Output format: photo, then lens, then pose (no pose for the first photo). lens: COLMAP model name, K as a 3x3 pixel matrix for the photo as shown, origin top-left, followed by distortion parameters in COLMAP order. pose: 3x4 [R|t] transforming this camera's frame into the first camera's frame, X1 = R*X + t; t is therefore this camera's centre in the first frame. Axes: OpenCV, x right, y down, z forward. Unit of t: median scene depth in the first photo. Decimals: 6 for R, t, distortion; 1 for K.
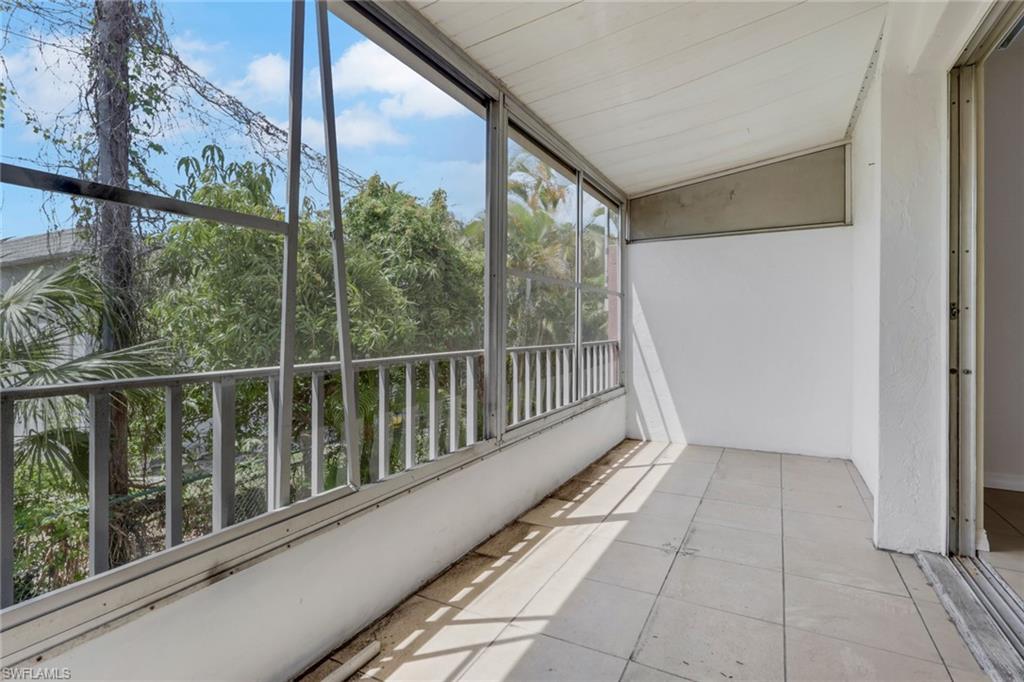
lens RADIAL K [[481.6, 0, 511.0], [0, 481.6, 331.3], [0, 0, 1]] dist [0.000398, 0.002022]
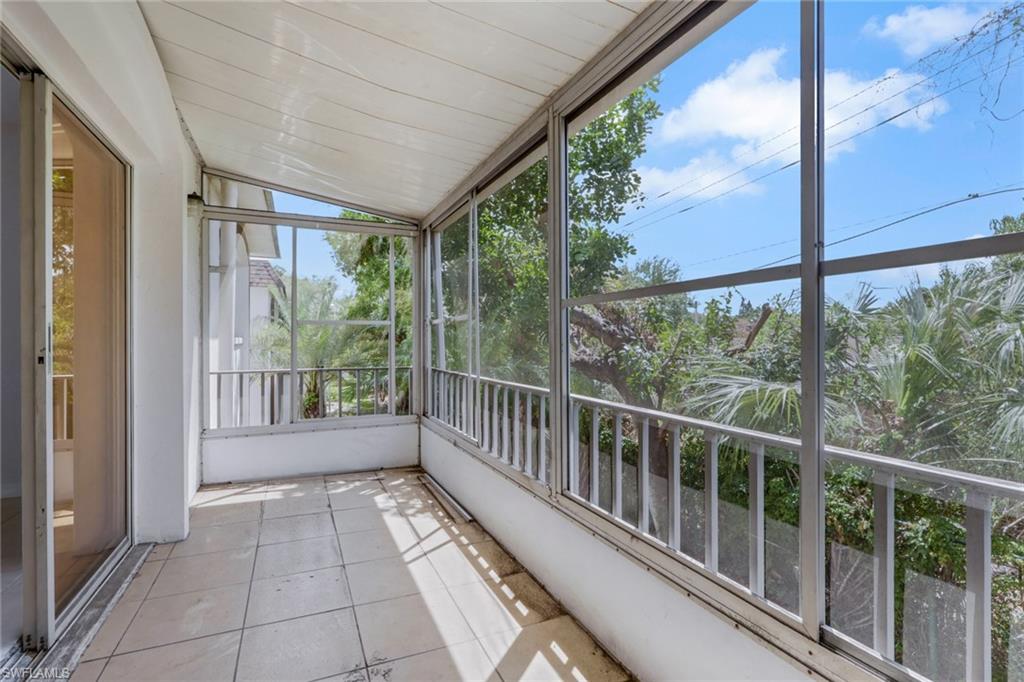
lens RADIAL K [[481.6, 0, 509.6], [0, 481.6, 338.7], [0, 0, 1]] dist [0.000398, 0.002022]
pose [[-0.593960, 0.007411, -0.804460, 0.902989], [-0.004208, 0.999915, 0.012319, -0.091750], [0.804483, 0.010702, -0.593879, 1.783018]]
